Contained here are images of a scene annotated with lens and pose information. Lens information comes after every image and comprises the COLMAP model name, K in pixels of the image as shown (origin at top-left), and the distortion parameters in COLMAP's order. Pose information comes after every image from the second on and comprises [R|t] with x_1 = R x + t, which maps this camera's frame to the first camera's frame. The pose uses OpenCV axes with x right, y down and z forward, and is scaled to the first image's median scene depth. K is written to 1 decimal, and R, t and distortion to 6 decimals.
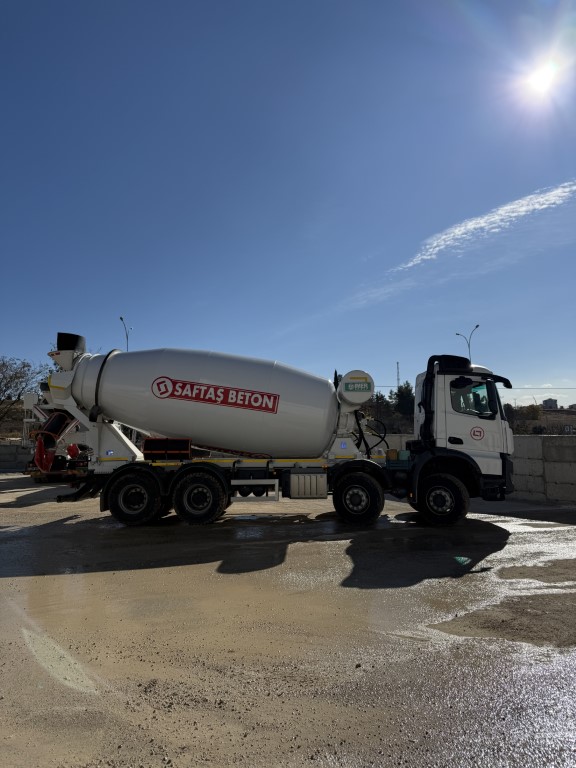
lens RADIAL K [[537.0, 0, 285.1], [0, 537.0, 383.2], [0, 0, 1]] dist [0.096439, -0.109278]
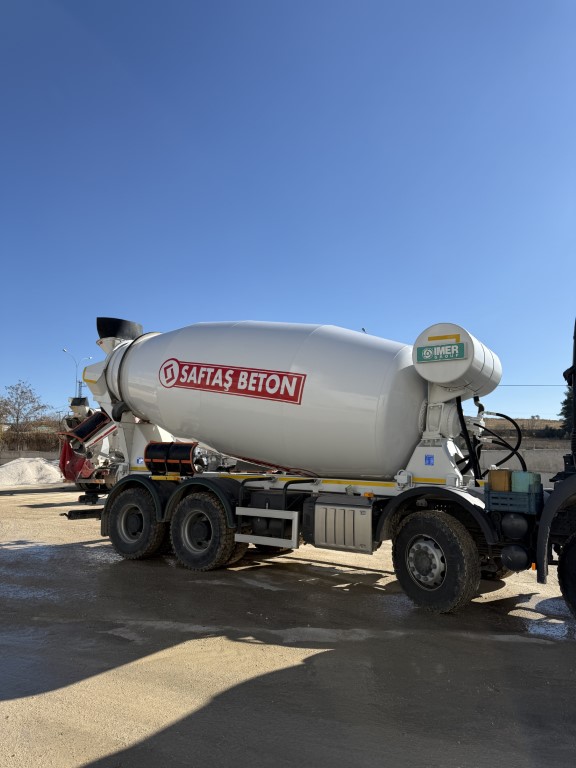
lens RADIAL K [[537.0, 0, 286.0], [0, 537.0, 384.2], [0, 0, 1]] dist [0.096439, -0.109278]
pose [[0.857028, -0.044837, -0.513316, 0.288062], [0.025517, 0.998678, -0.044631, 0.060421], [0.514638, 0.025152, 0.857038, 0.458458]]
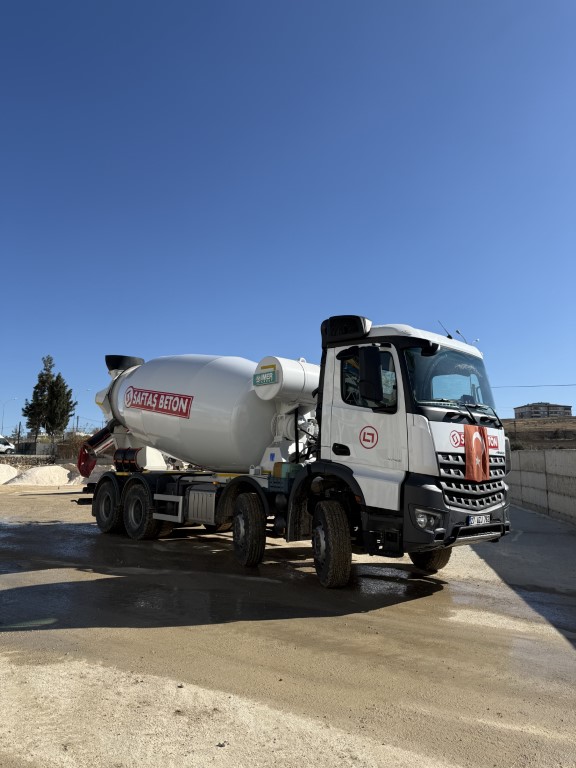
lens RADIAL K [[537.0, 0, 299.9], [0, 537.0, 387.7], [0, 0, 1]] dist [0.096439, -0.109278]
pose [[0.712571, -0.079740, -0.697054, 0.705043], [0.055414, 0.996813, -0.057384, 0.066554], [0.699409, 0.002264, 0.714718, 0.512003]]
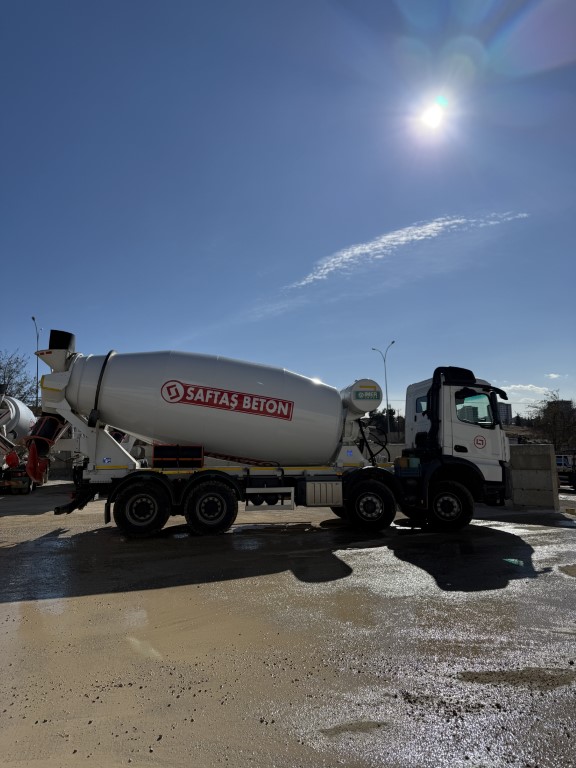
lens RADIAL K [[537.0, 0, 278.6], [0, 537.0, 382.3], [0, 0, 1]] dist [0.096439, -0.109278]
pose [[0.983897, 0.025468, 0.176912, -0.214866], [-0.021251, 0.999444, -0.025686, 0.012068], [-0.177468, 0.021513, 0.983891, 0.029893]]
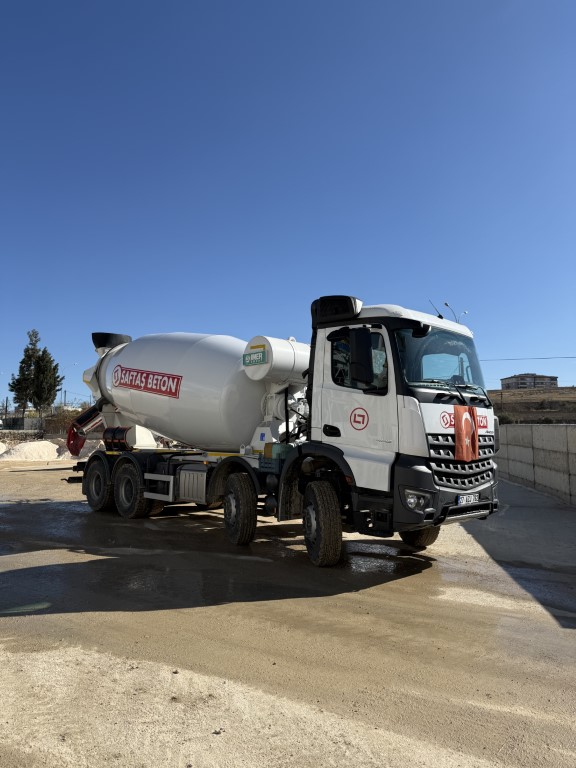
lens RADIAL K [[537.0, 0, 296.4], [0, 537.0, 386.0], [0, 0, 1]] dist [0.096439, -0.109278]
pose [[0.722470, -0.050781, -0.689534, 0.702312], [0.061542, 0.998064, -0.009022, 0.056347], [0.688657, -0.035917, 0.724197, 0.512728]]
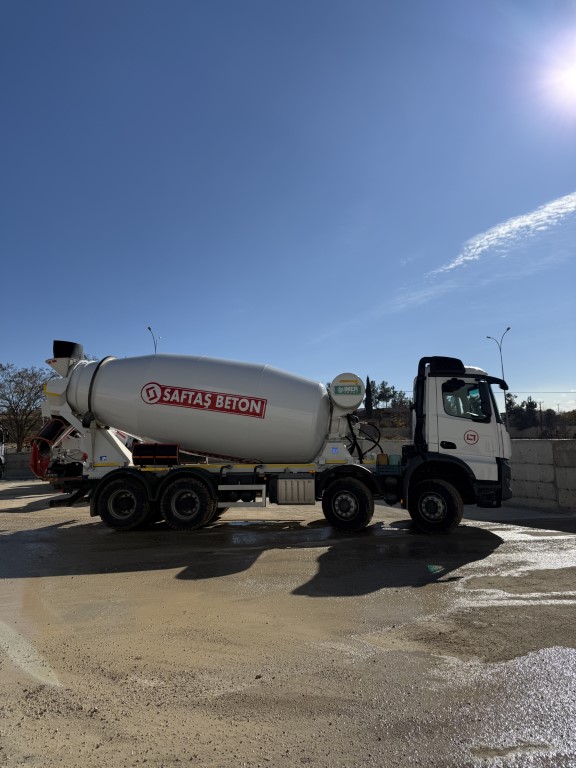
lens RADIAL K [[537.0, 0, 280.6], [0, 537.0, 386.1], [0, 0, 1]] dist [0.096439, -0.109278]
pose [[0.997080, -0.012087, -0.075399, 0.089423], [0.011526, 0.999903, -0.007872, 0.005478], [0.075487, 0.006980, 0.997122, 0.015845]]
